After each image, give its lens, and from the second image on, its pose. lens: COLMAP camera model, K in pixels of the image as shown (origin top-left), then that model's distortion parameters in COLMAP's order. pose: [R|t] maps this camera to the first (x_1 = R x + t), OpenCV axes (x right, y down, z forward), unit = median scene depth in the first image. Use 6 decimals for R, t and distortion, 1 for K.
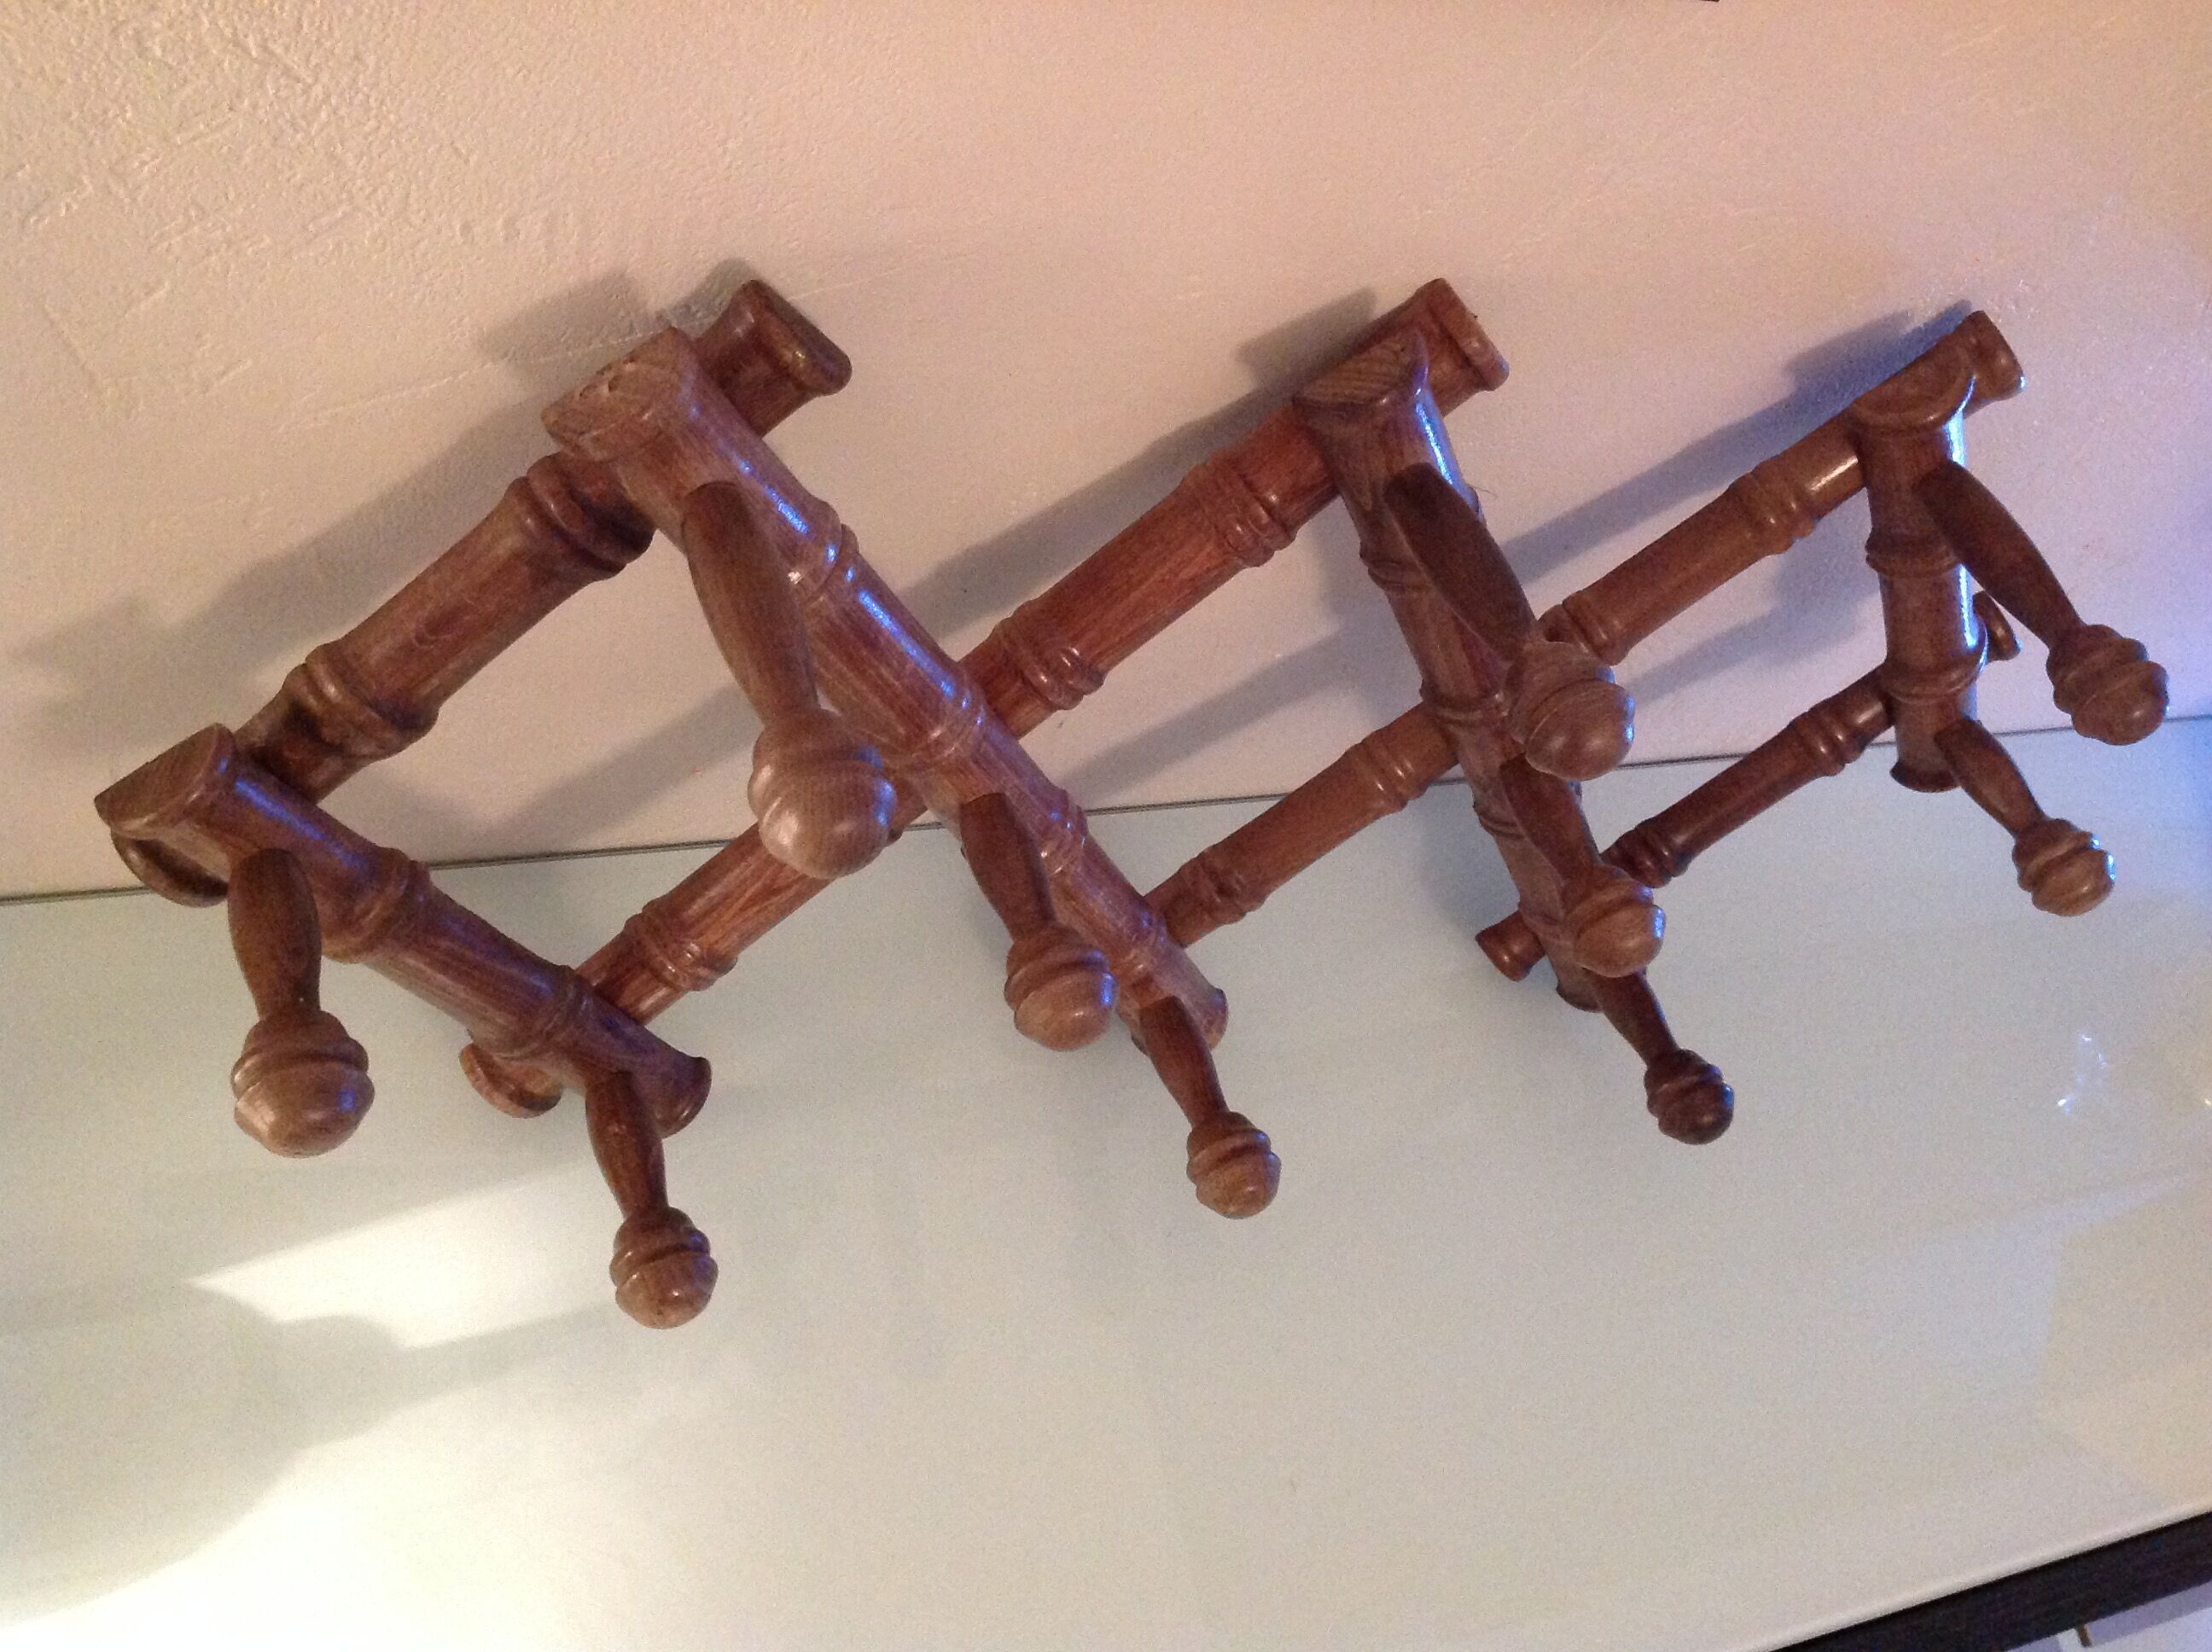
lens RADIAL K [[2068.7, 0, 1106.0], [0, 2068.7, 826.0], [0, 0, 1]] dist [0.052027, -0.167890]
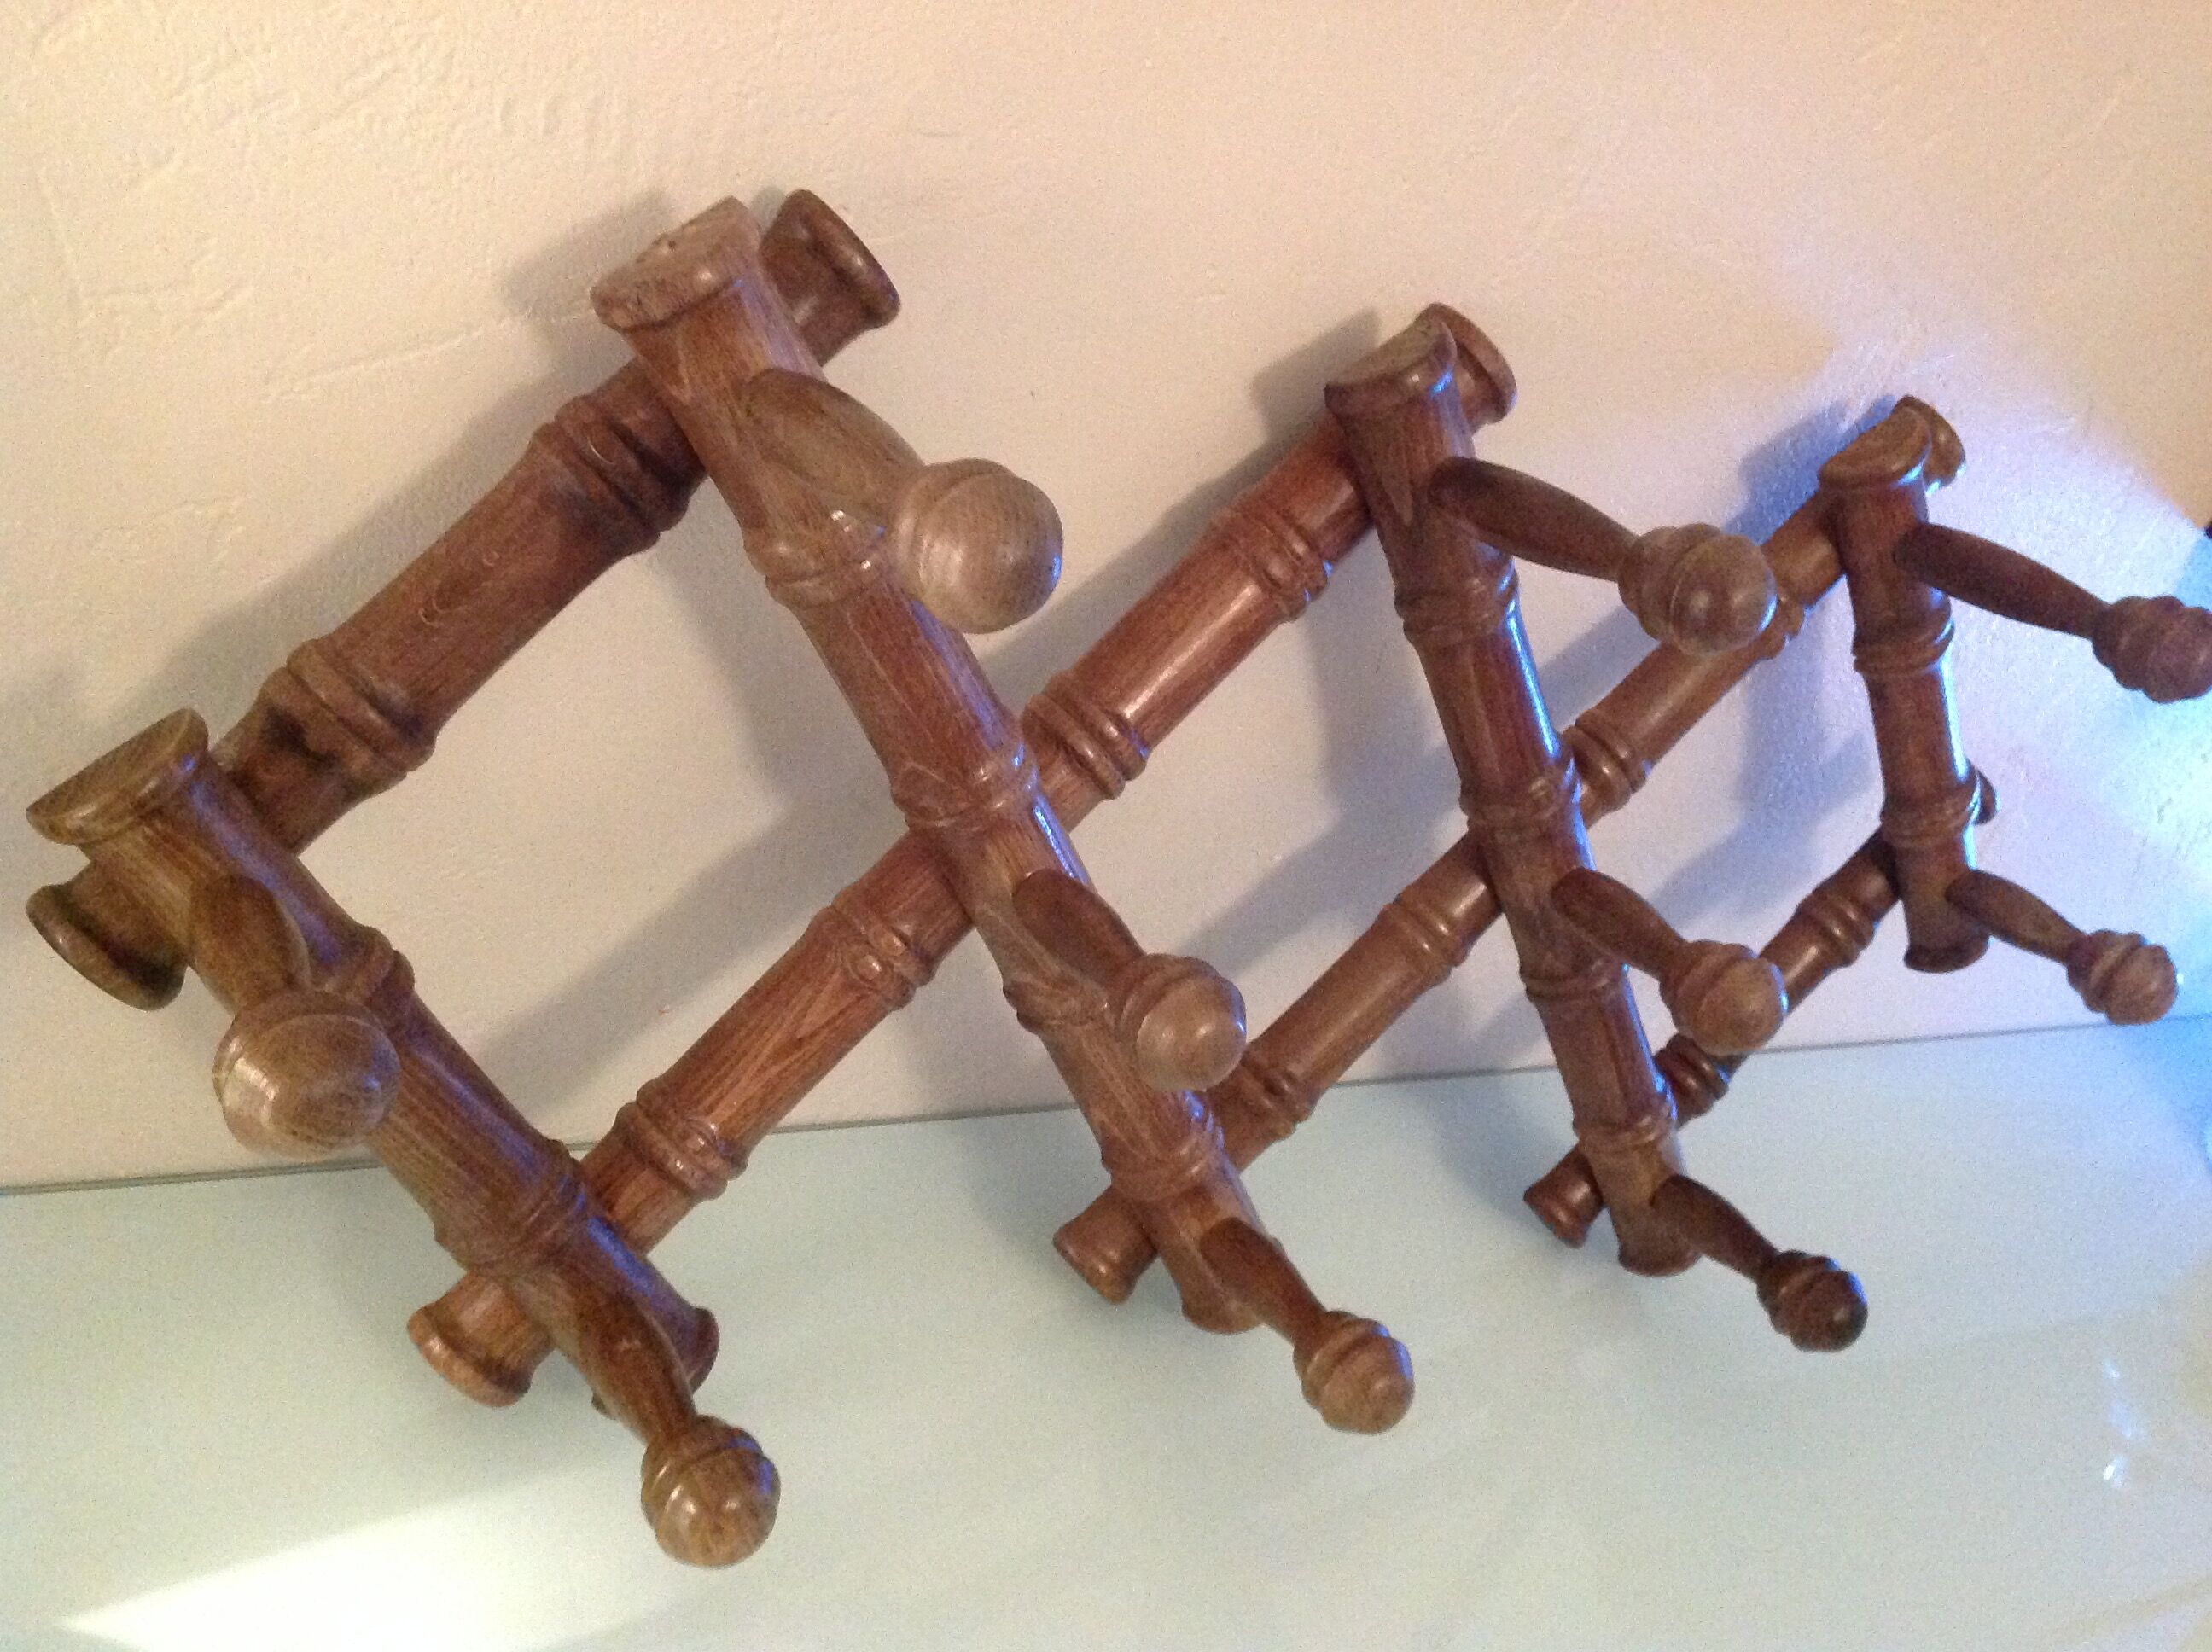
lens RADIAL K [[2095.4, 0, 1106.0], [0, 2095.4, 826.0], [0, 0, 1]] dist [0.044618, -0.125543]
pose [[0.984735, -0.099197, 0.143029, -0.164968], [0.146771, 0.914949, -0.375934, 0.322227], [-0.093573, 0.391188, 0.915541, 0.179482]]
